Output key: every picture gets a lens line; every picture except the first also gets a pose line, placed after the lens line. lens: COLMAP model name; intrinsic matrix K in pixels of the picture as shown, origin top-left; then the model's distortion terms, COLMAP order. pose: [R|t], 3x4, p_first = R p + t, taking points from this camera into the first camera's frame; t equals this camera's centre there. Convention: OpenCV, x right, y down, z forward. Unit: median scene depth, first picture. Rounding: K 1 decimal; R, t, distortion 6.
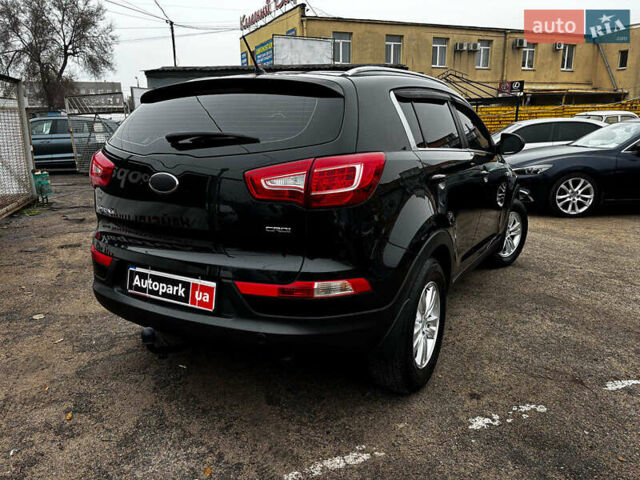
lens RADIAL K [[479.4, 0, 320.6], [0, 479.4, 243.6], [0, 0, 1]] dist [0.062477, -0.068361]
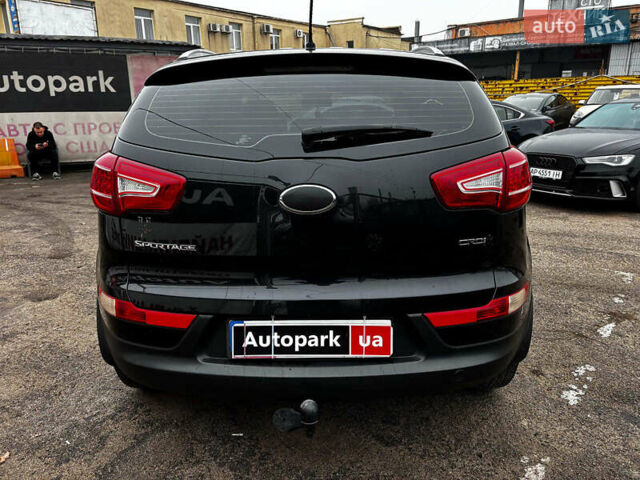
lens RADIAL K [[479.4, 0, 320.6], [0, 479.4, 243.6], [0, 0, 1]] dist [0.062477, -0.068361]
pose [[0.874821, -0.139201, 0.464017, -0.495471], [0.123227, 0.990264, 0.064748, -0.078361], [-0.468512, 0.000536, 0.883457, 0.276316]]
